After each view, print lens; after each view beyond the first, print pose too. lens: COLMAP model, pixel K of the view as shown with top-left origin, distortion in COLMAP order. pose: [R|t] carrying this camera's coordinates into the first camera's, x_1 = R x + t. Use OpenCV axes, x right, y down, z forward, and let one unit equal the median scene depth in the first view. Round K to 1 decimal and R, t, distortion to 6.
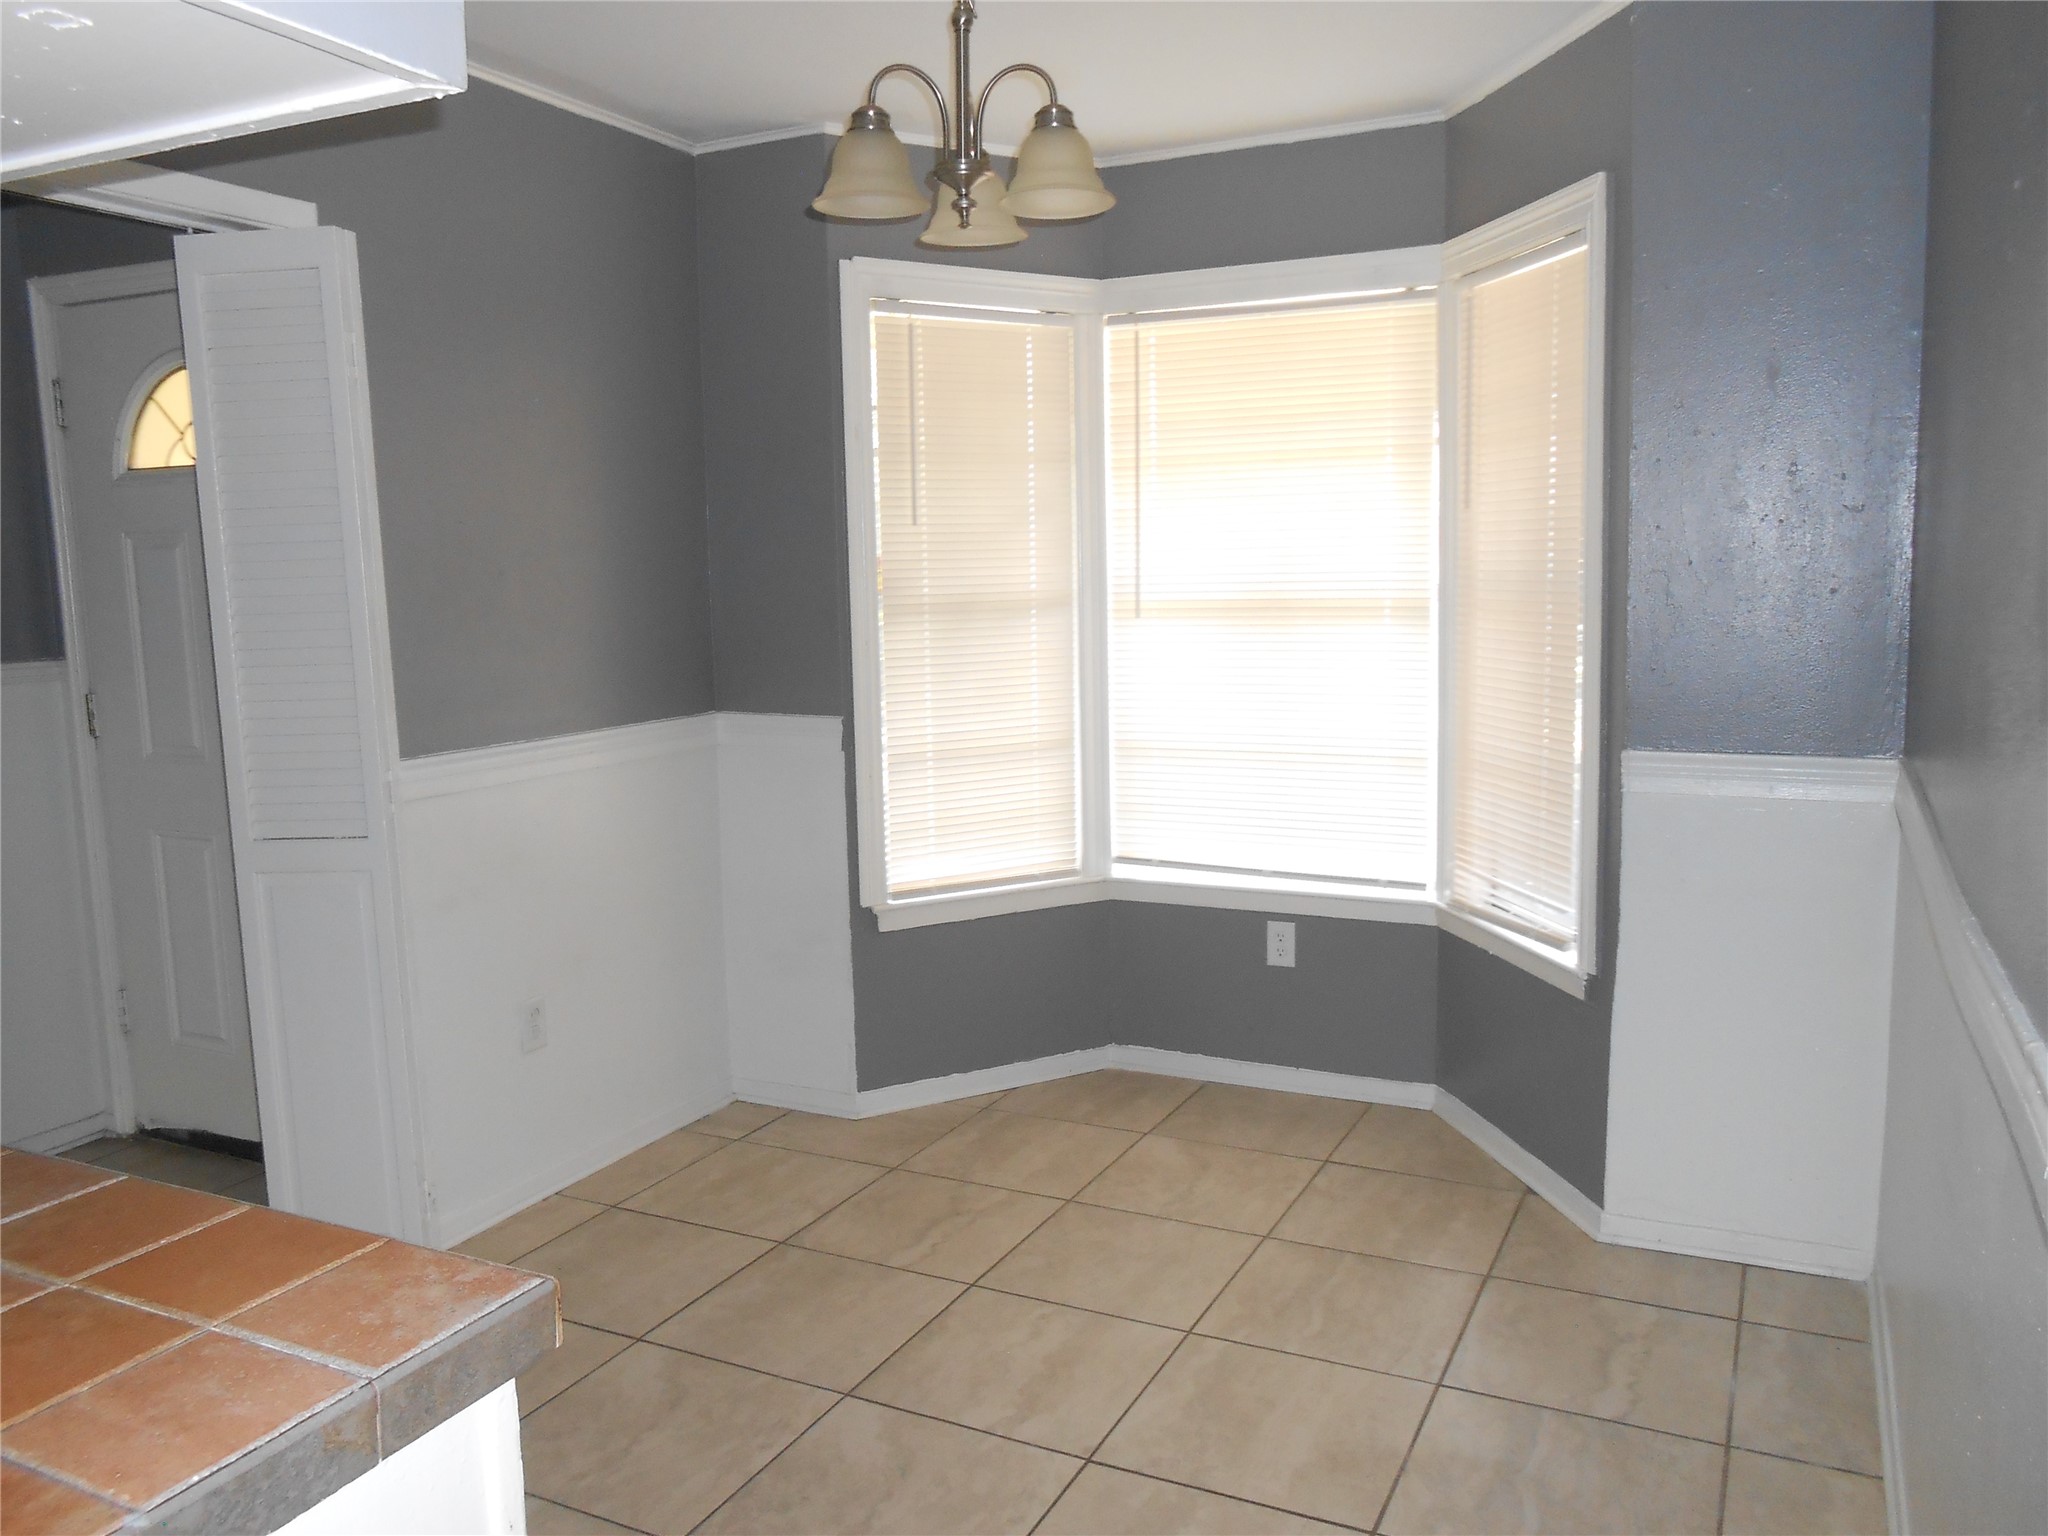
lens RADIAL K [[1579.9, 0, 1024.0], [0, 1579.9, 768.0], [0, 0, 1]] dist [-0.060581, 0.073588]
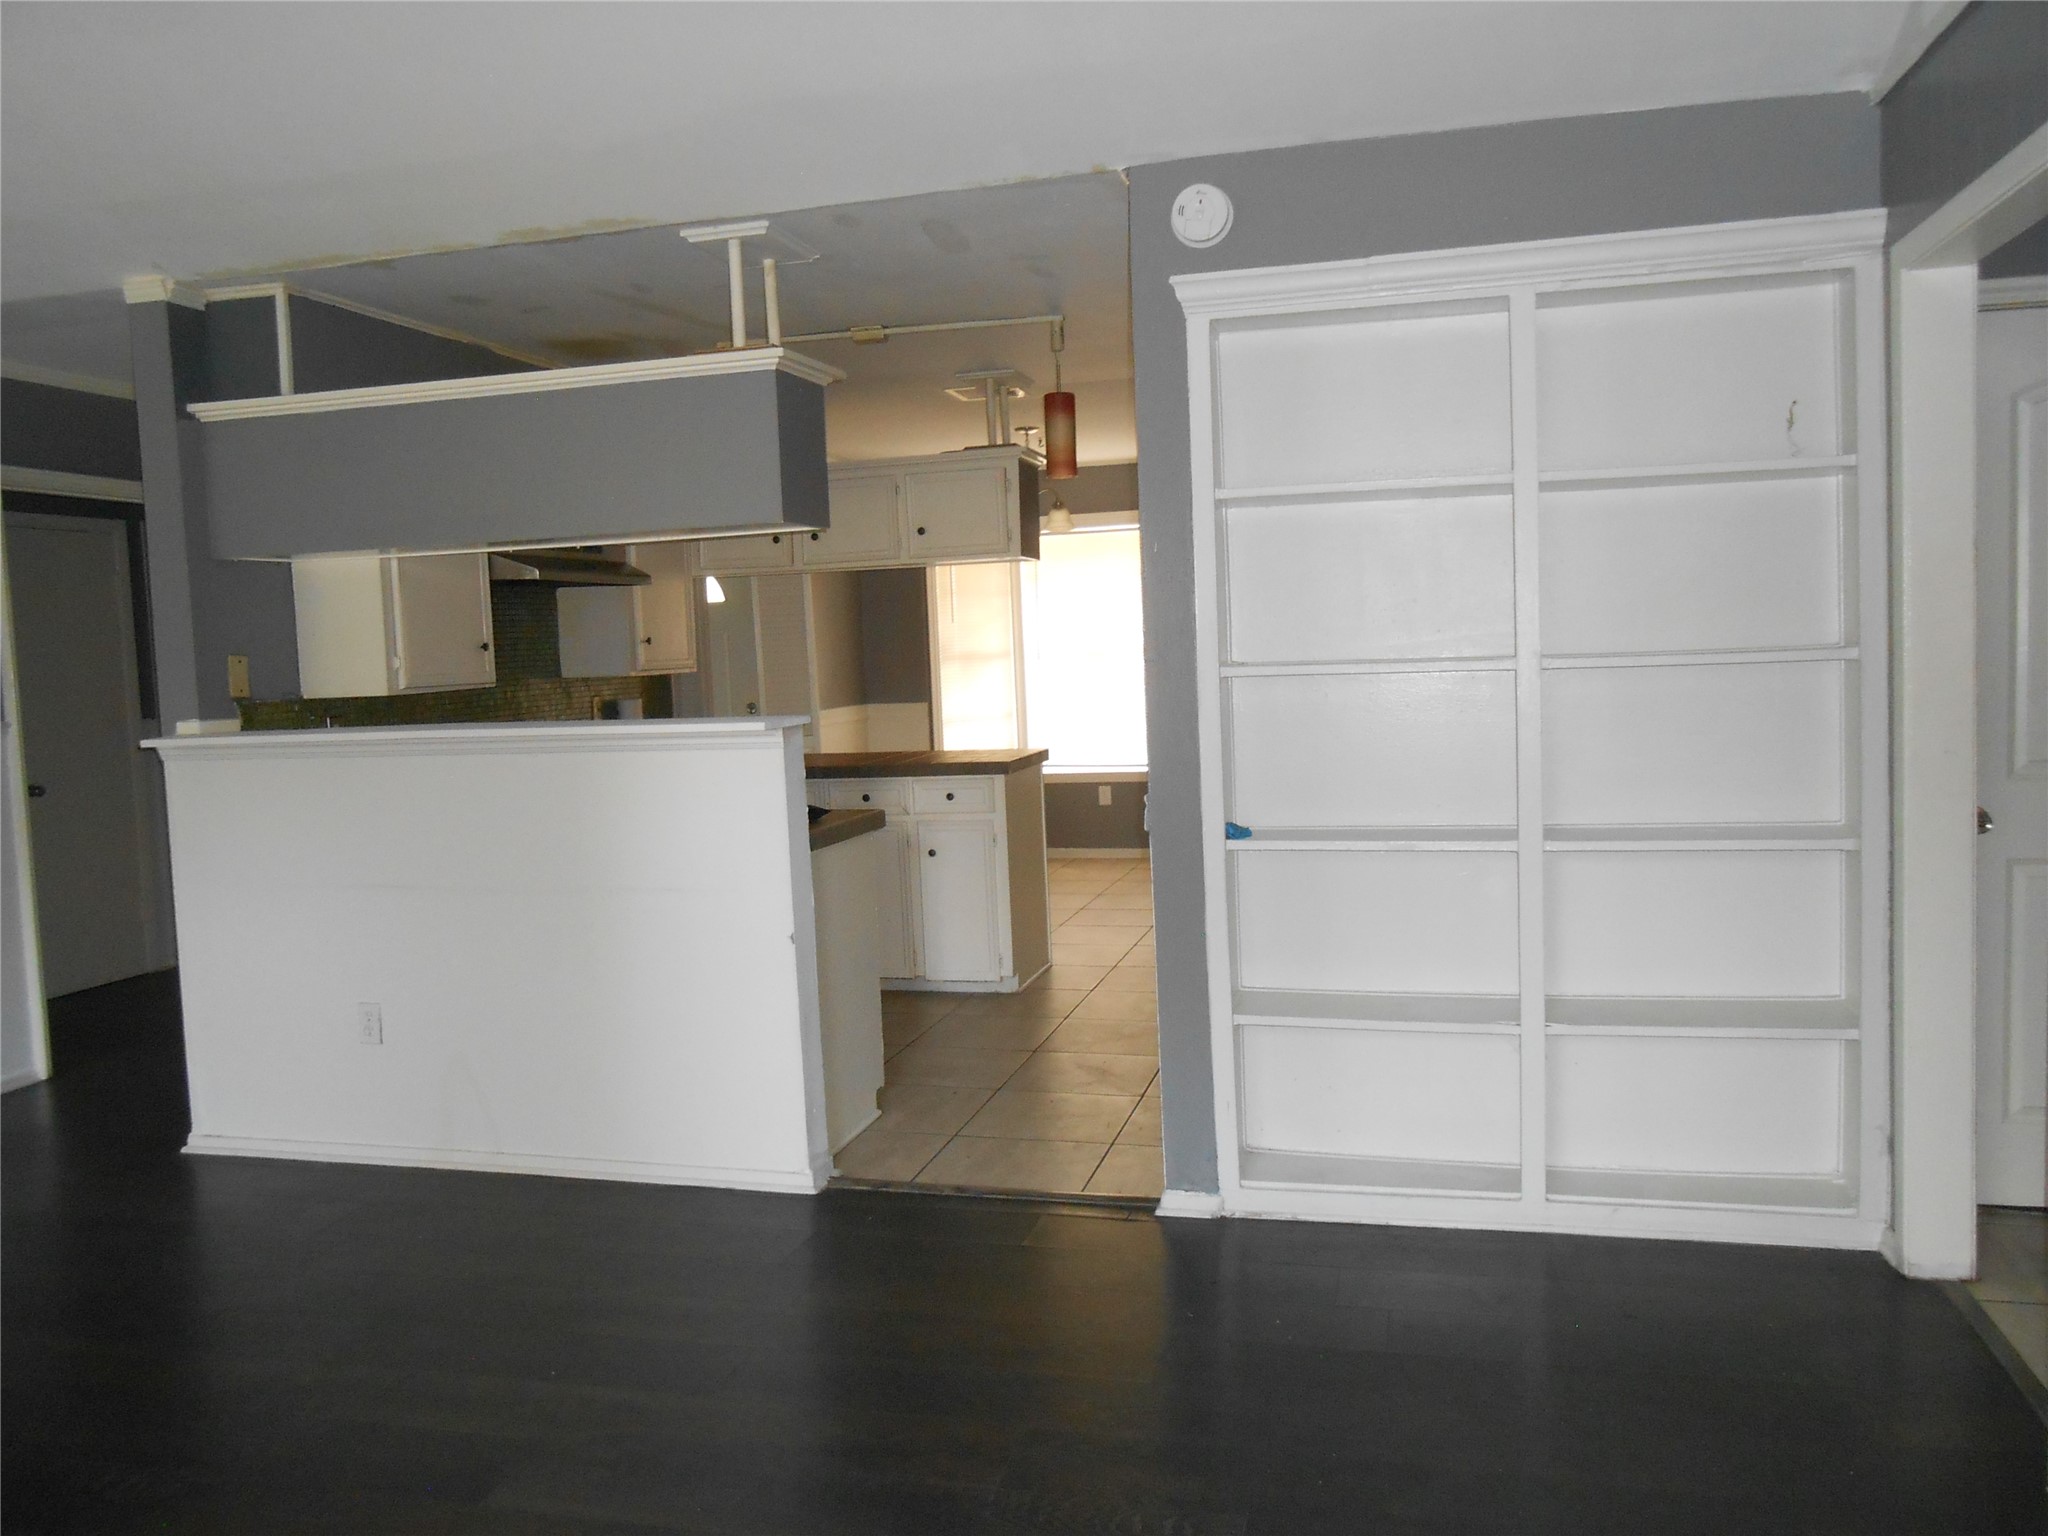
lens RADIAL K [[1579.9, 0, 1024.0], [0, 1579.9, 768.0], [0, 0, 1]] dist [-0.060581, 0.073588]
pose [[0.980521, -0.035309, 0.193216, -0.442328], [0.045871, 0.997672, -0.050463, 0.197299], [-0.190985, 0.058343, 0.979858, -1.396657]]
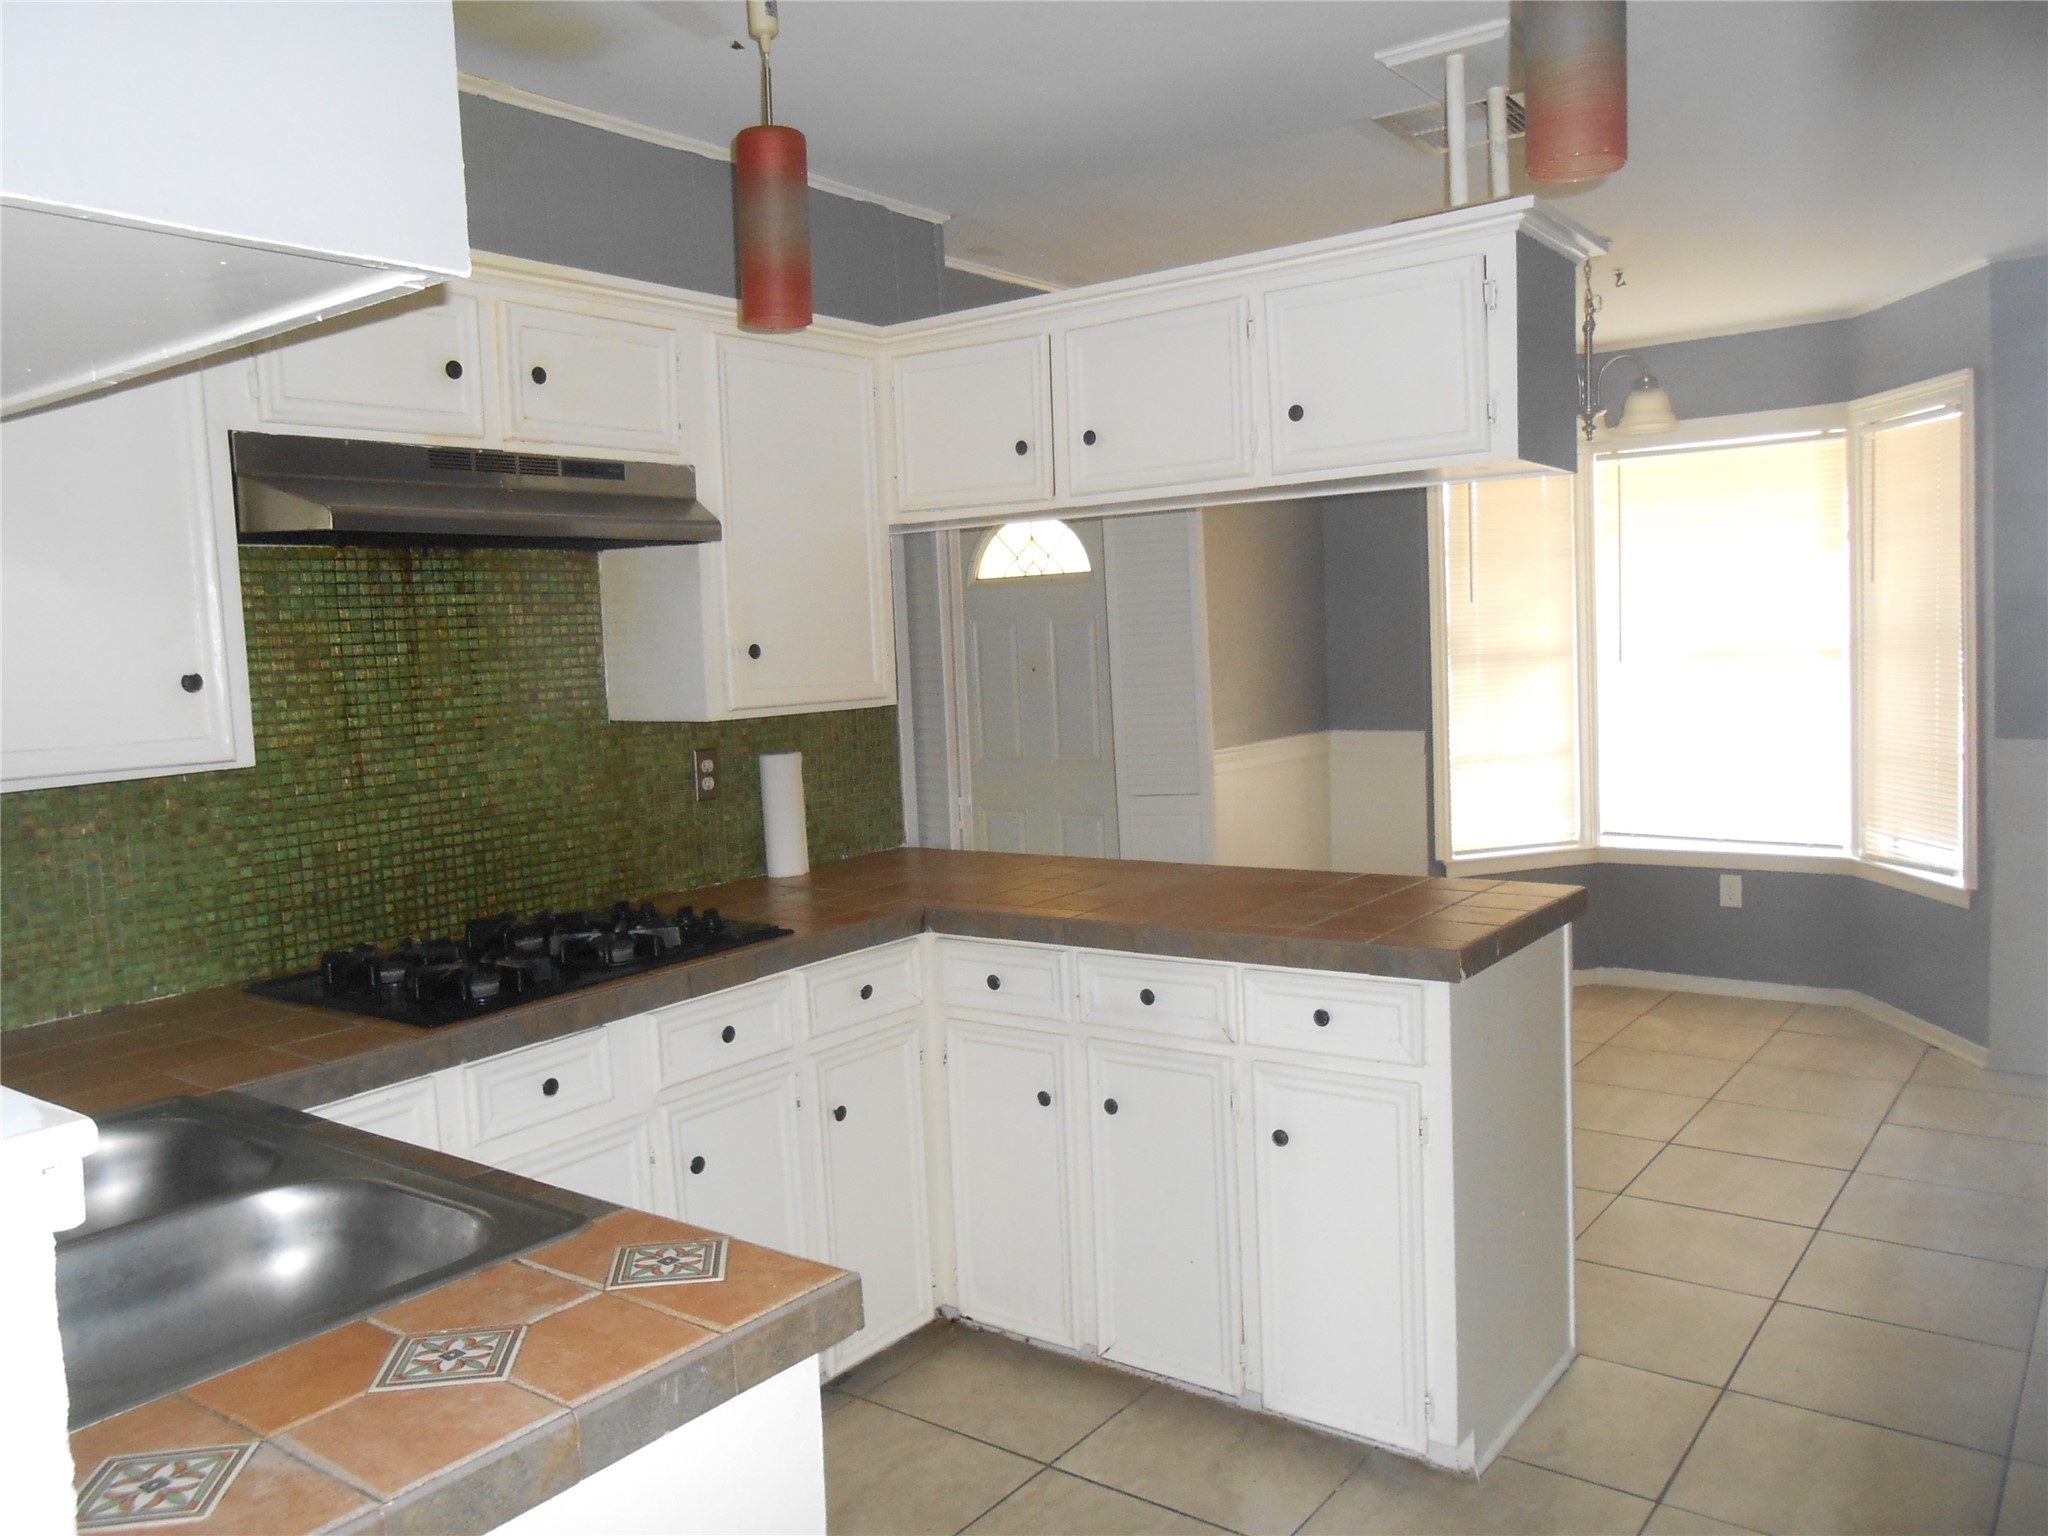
lens RADIAL K [[1579.9, 0, 1024.0], [0, 1579.9, 768.0], [0, 0, 1]] dist [-0.060581, 0.073588]
pose [[0.982345, -0.006287, -0.186974, -0.209049], [-0.001112, 0.999221, -0.039443, 0.061290], [0.187076, 0.038955, 0.981573, -0.530628]]
